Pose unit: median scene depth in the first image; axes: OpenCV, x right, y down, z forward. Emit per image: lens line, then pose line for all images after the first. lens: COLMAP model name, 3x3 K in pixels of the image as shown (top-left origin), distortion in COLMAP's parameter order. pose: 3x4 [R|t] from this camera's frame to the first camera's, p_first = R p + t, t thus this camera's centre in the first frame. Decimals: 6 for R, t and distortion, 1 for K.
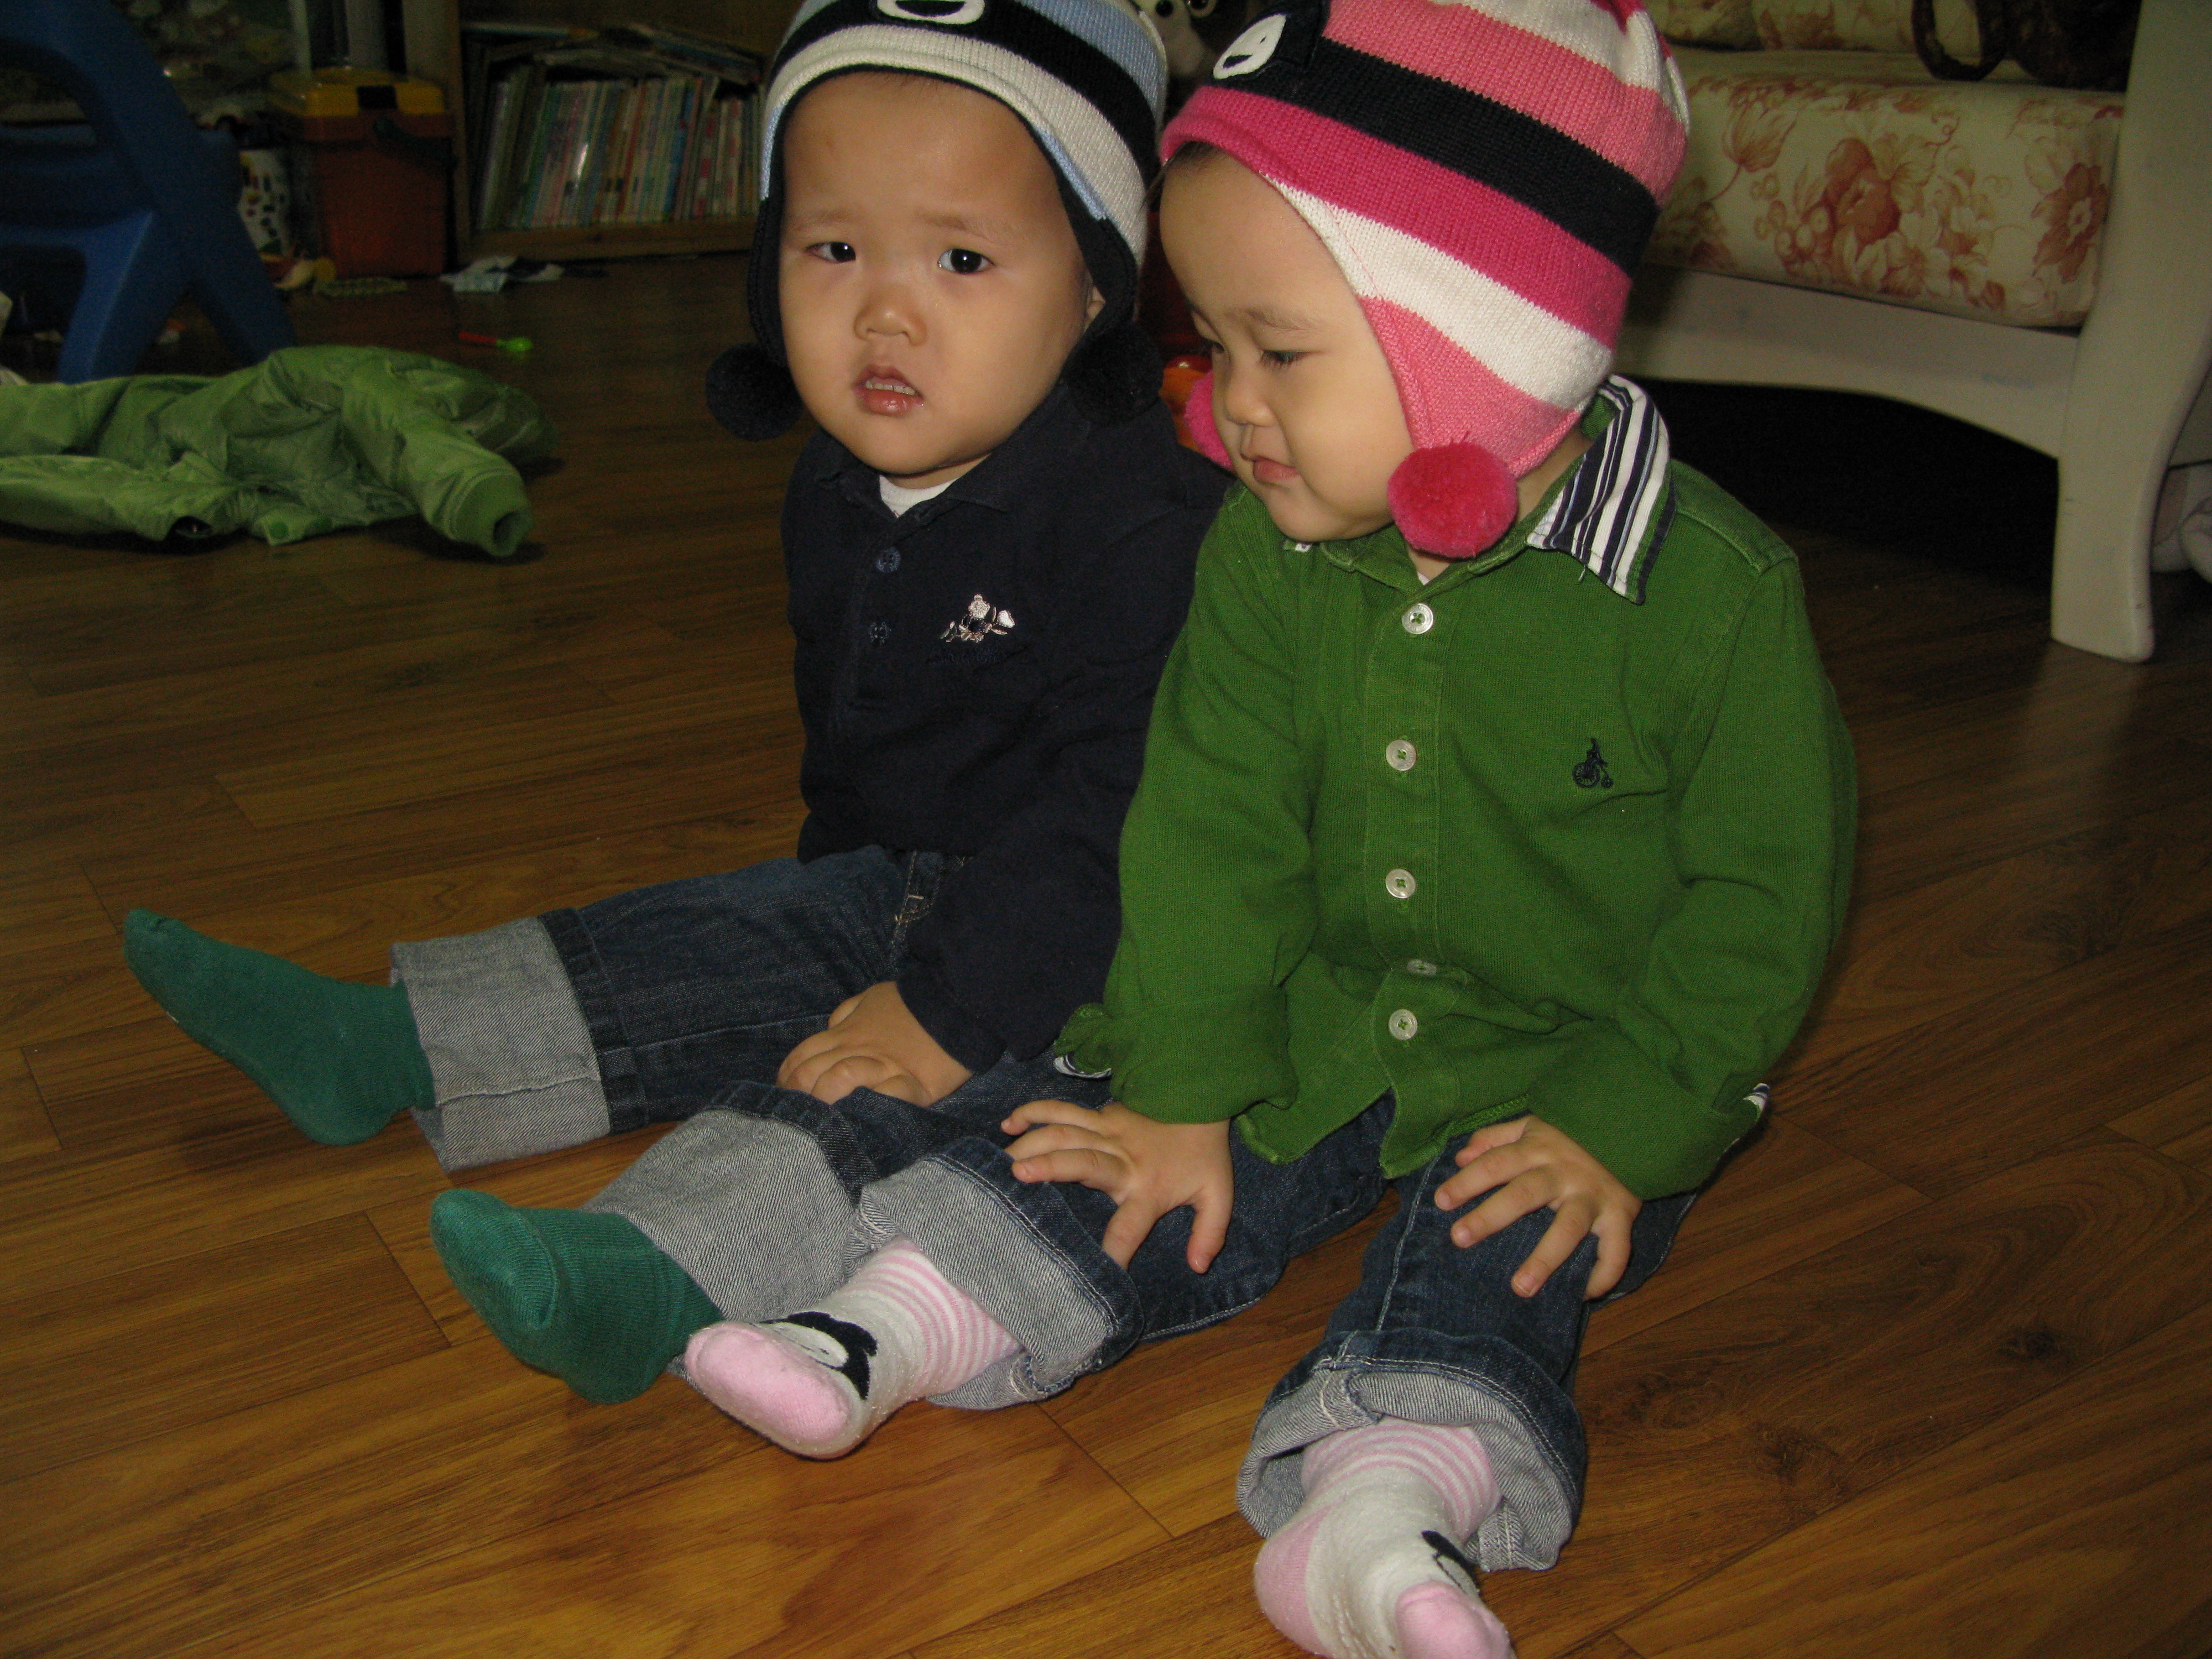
lens RADIAL K [[2251.1, 0, 1097.9], [0, 2251.1, 825.5], [0, 0, 1]] dist [-0.118709, 0.000000]
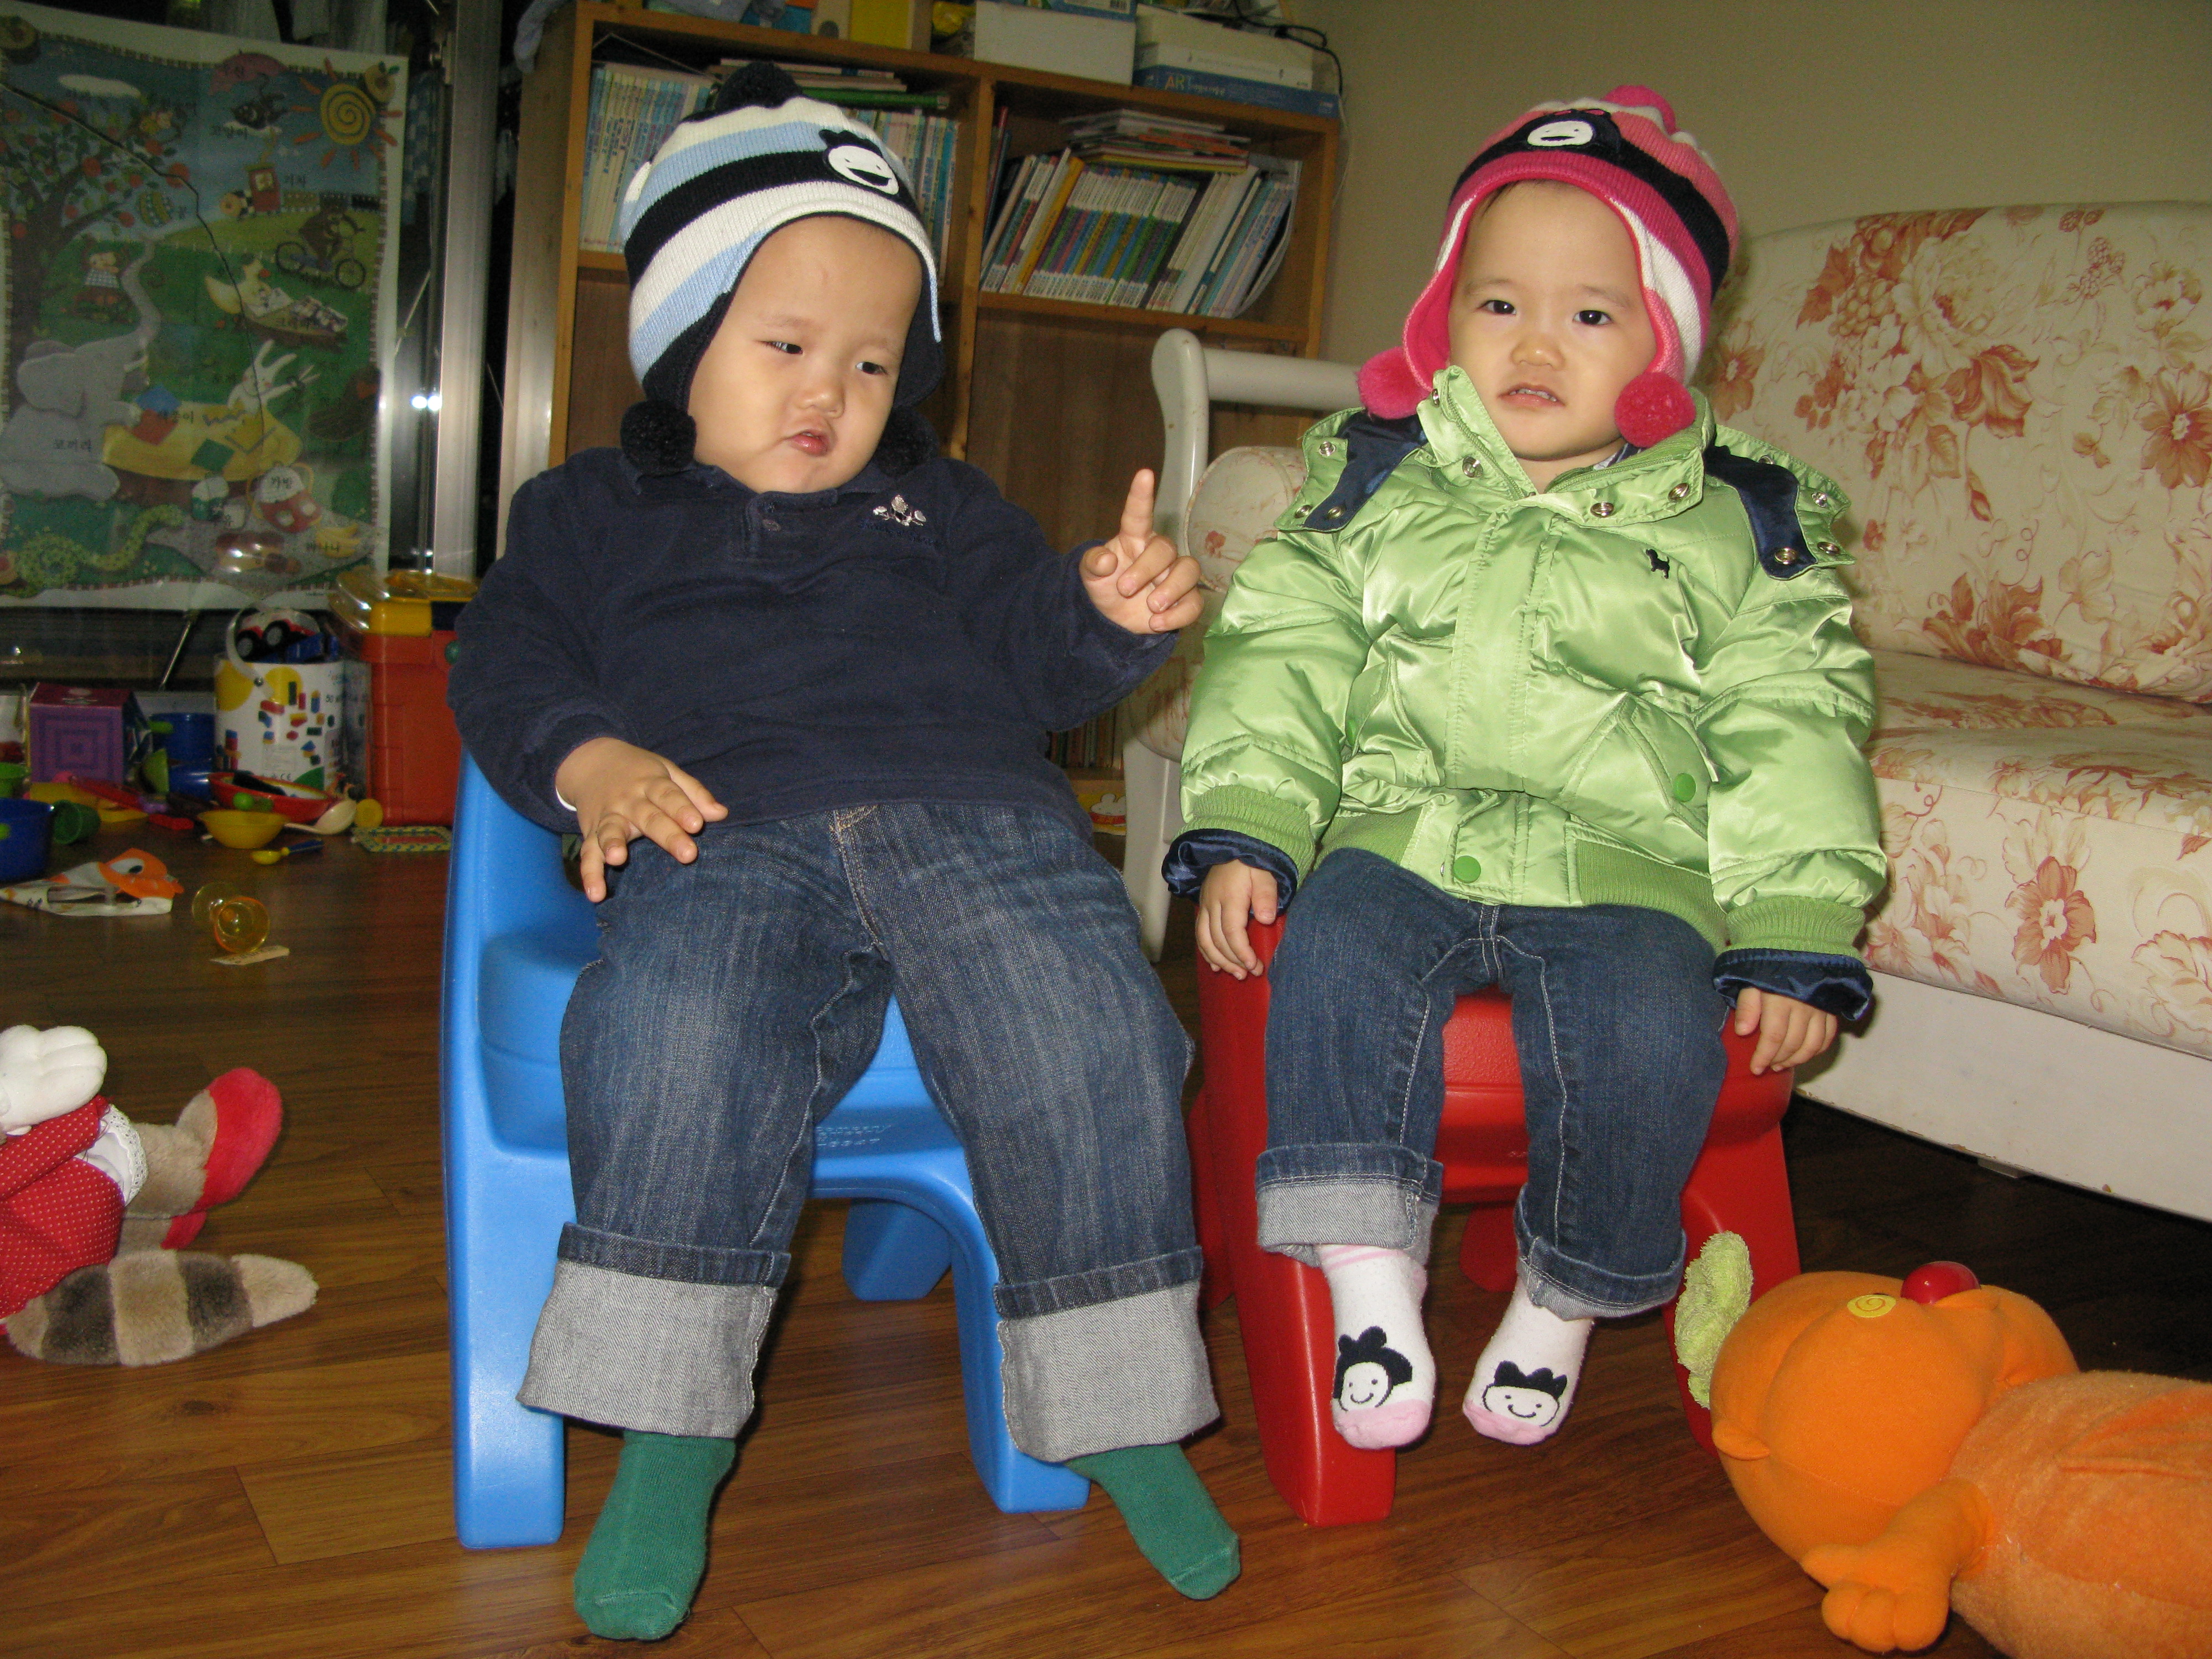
lens RADIAL K [[2251.1, 0, 1092.3], [0, 2251.1, 816.3], [0, 0, 1]] dist [-0.118709, 0.000000]
pose [[0.997642, 0.062724, -0.027870, -0.105414], [-0.067118, 0.976464, -0.204970, -0.183775], [0.014358, 0.206357, 0.978371, 0.344273]]
